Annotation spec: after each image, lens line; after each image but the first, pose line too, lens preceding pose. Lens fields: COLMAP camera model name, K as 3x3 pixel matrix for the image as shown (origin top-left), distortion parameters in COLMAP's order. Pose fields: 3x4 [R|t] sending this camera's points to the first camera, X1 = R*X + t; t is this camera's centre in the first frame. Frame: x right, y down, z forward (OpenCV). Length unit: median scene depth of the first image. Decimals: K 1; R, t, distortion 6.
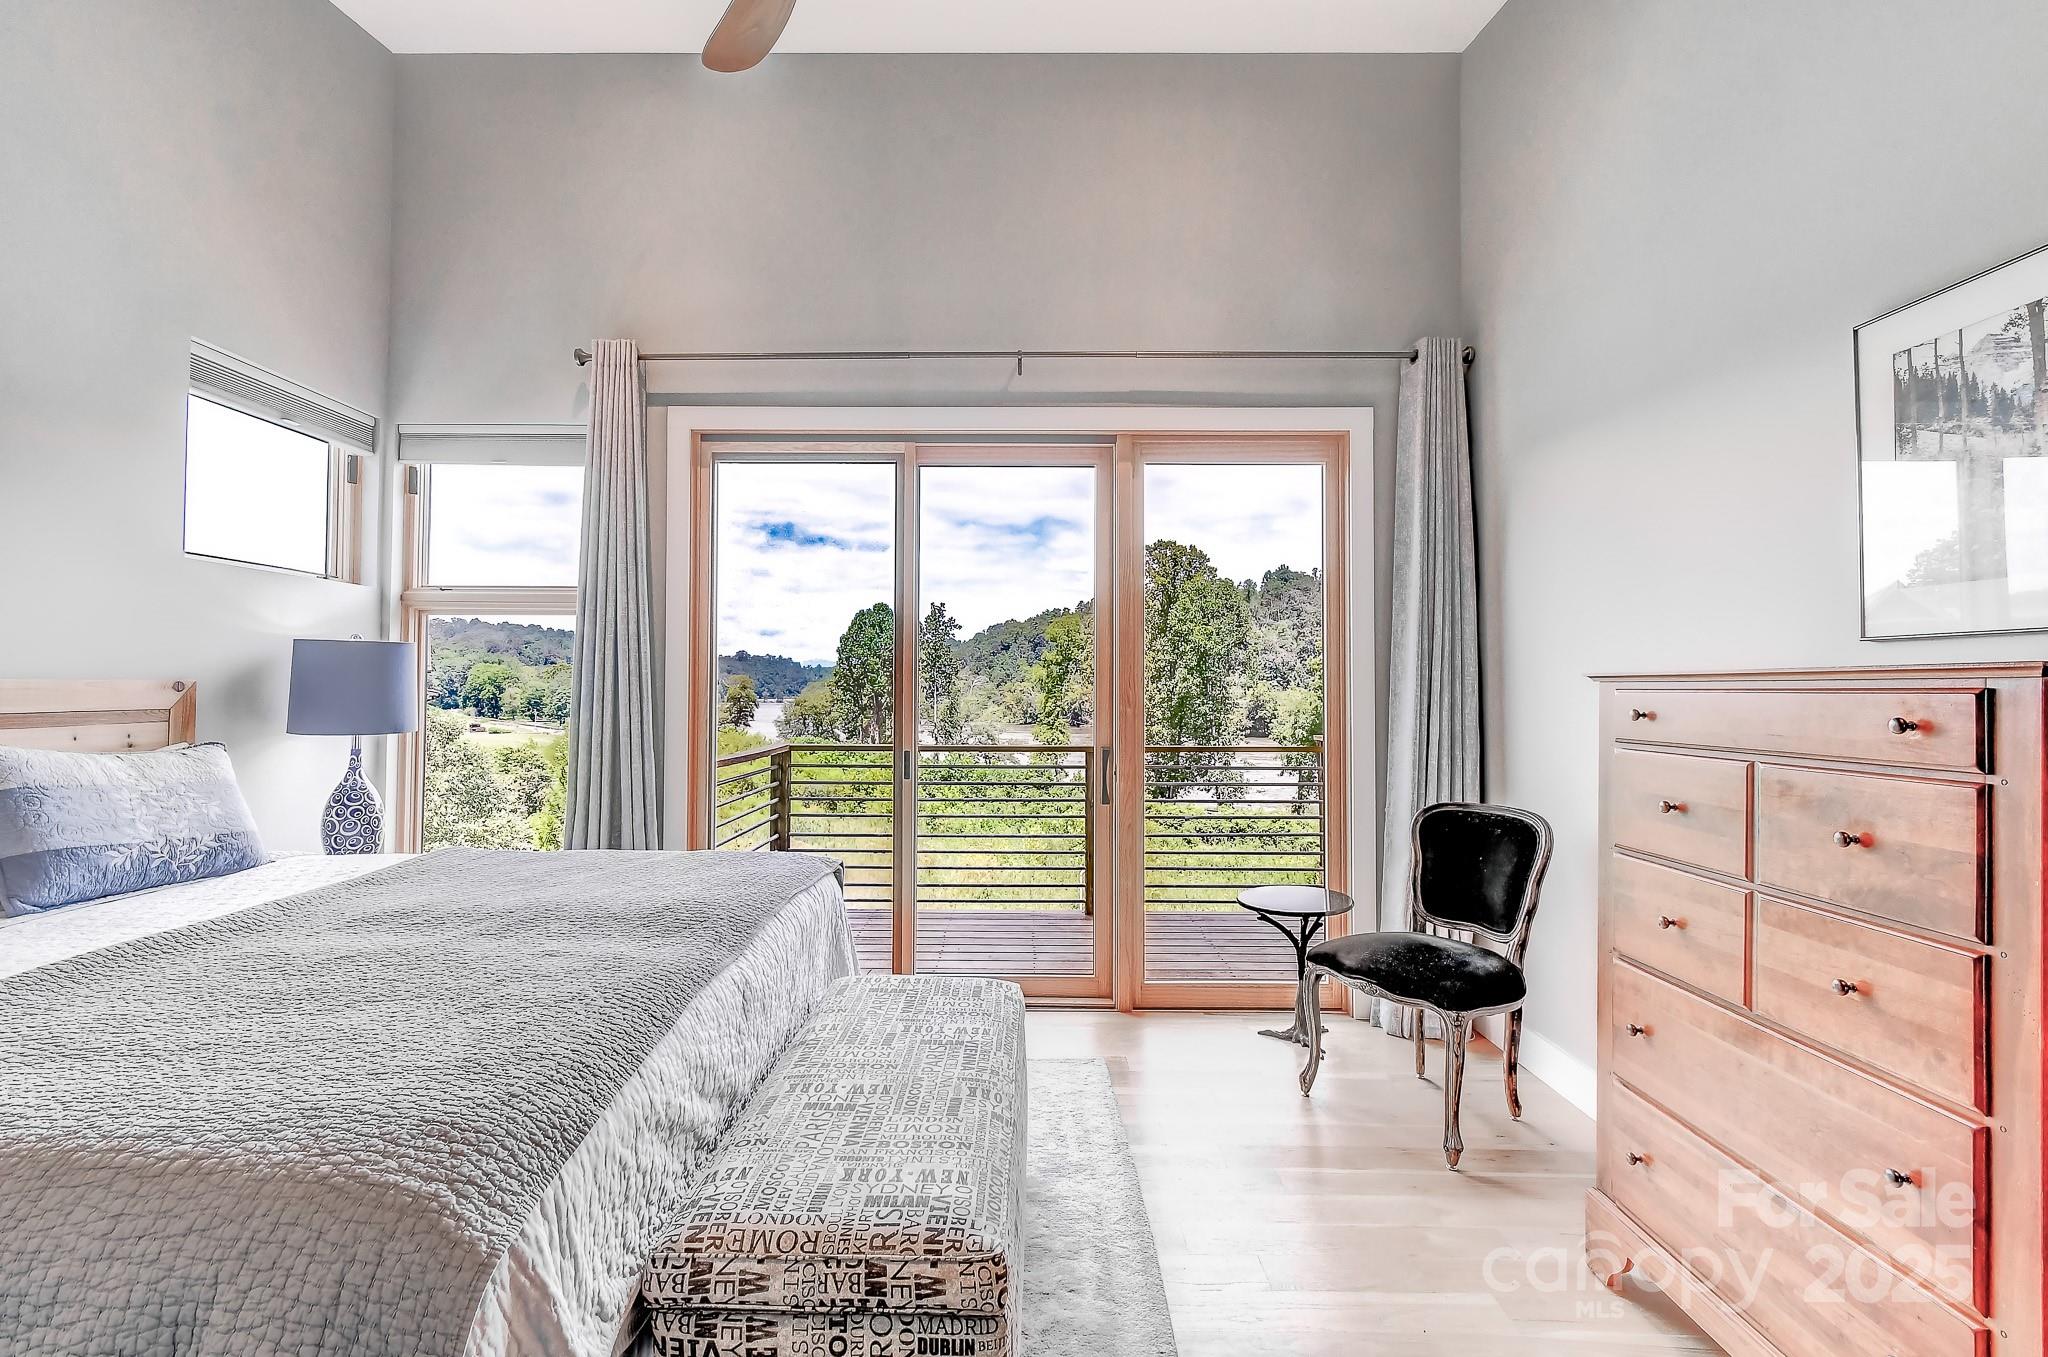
lens RADIAL K [[933.7, 0, 1035.3], [0, 933.7, 680.5], [0, 0, 1]] dist [-0.000881, 0.004733]
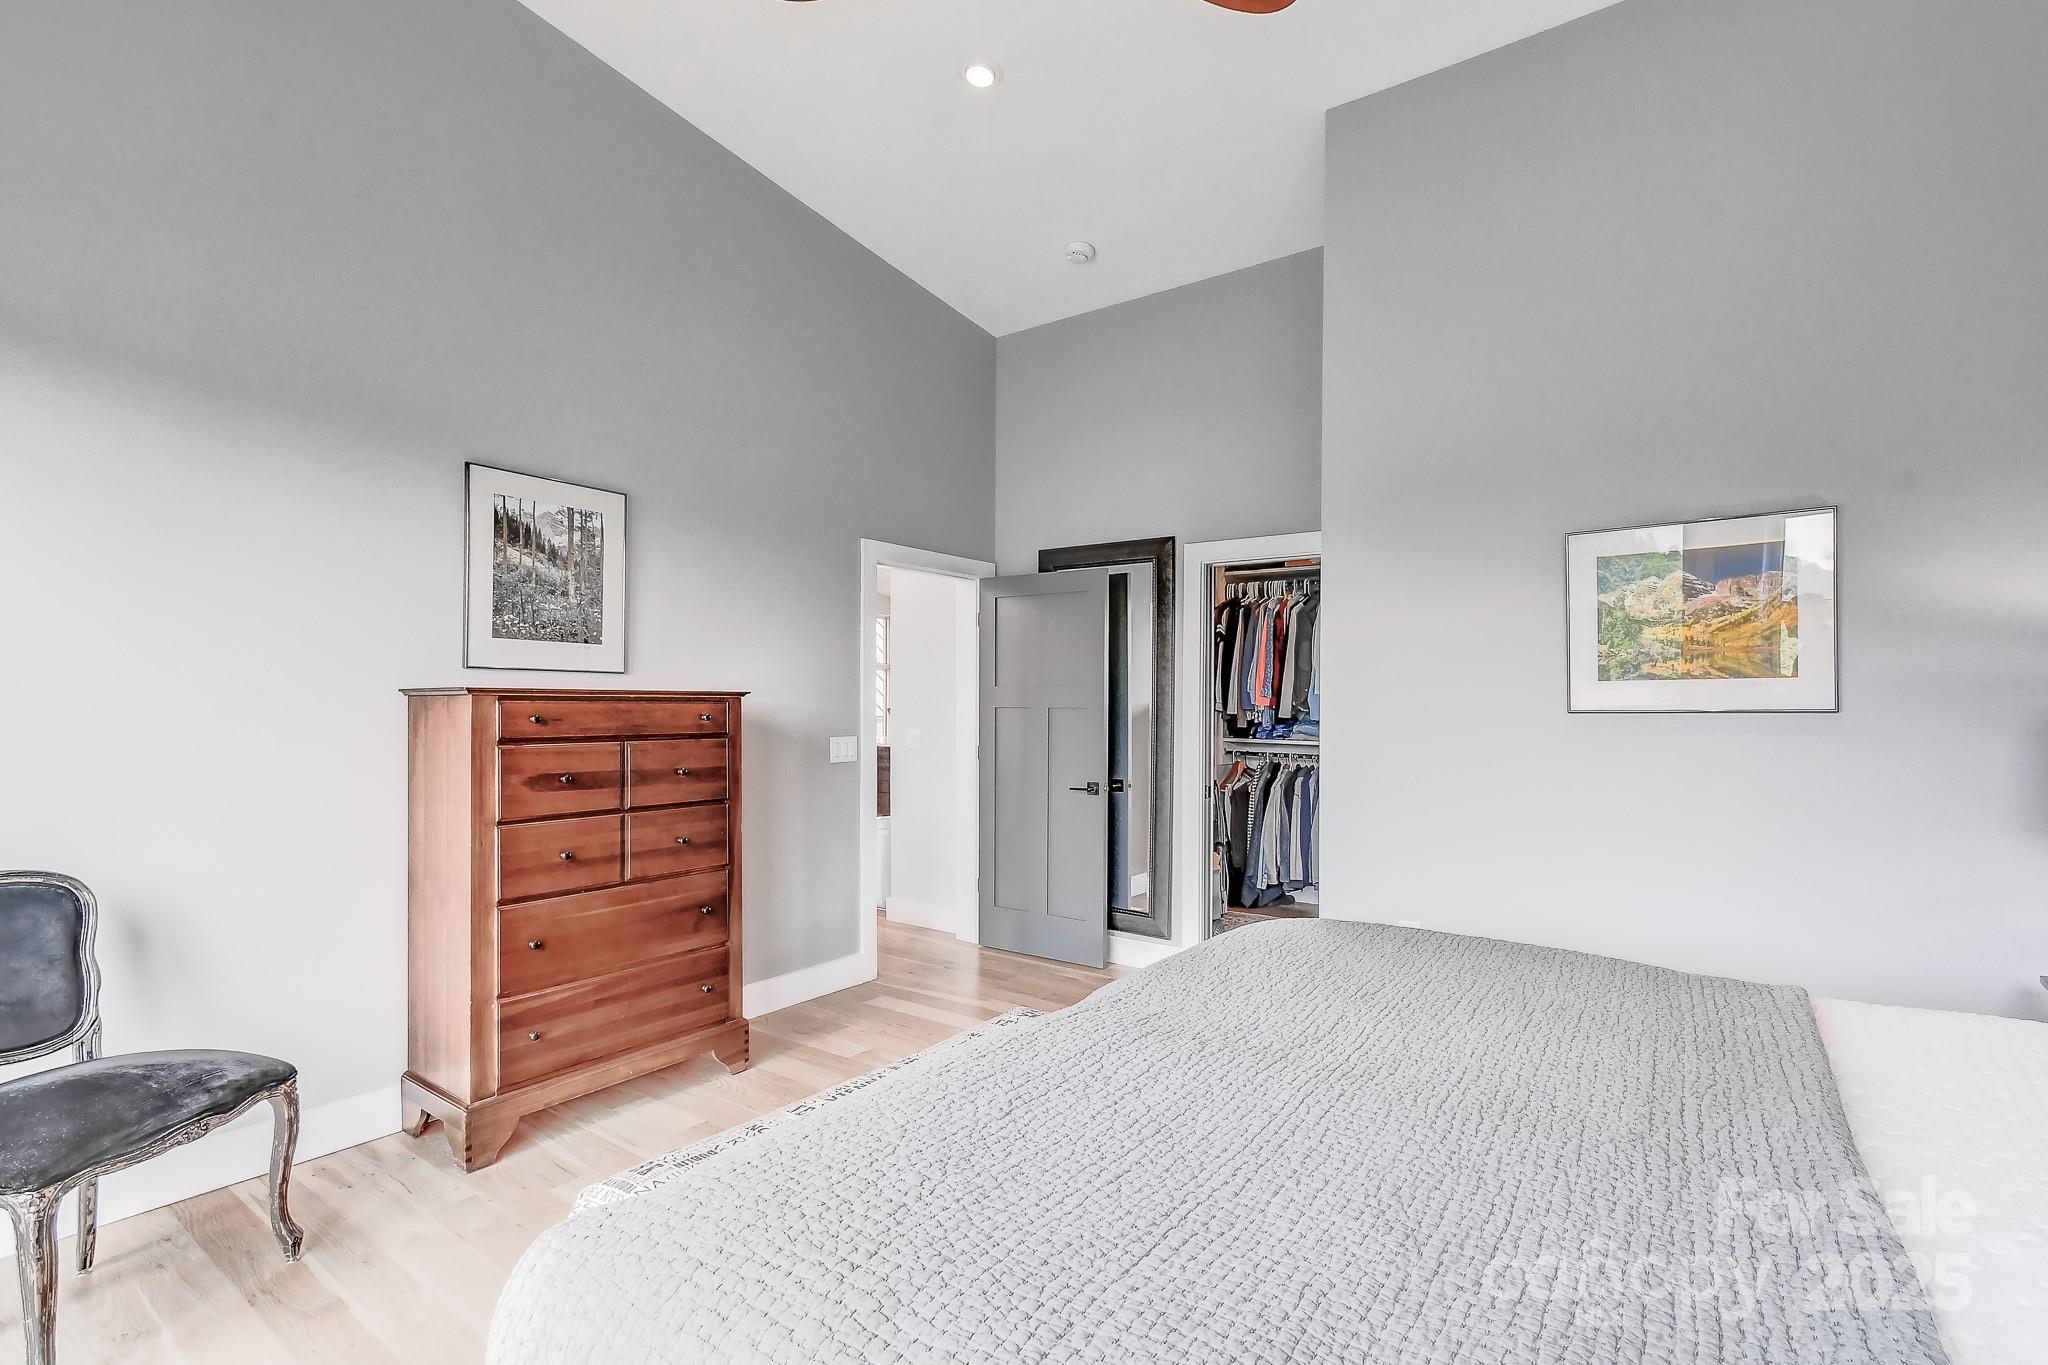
lens RADIAL K [[933.7, 0, 1020.1], [0, 933.7, 703.0], [0, 0, 1]] dist [-0.000881, 0.004733]
pose [[-0.802361, -0.013708, 0.596681, -0.843382], [-0.018871, 0.999819, -0.002407, 0.002438], [-0.596540, -0.013191, -0.802475, 1.869793]]
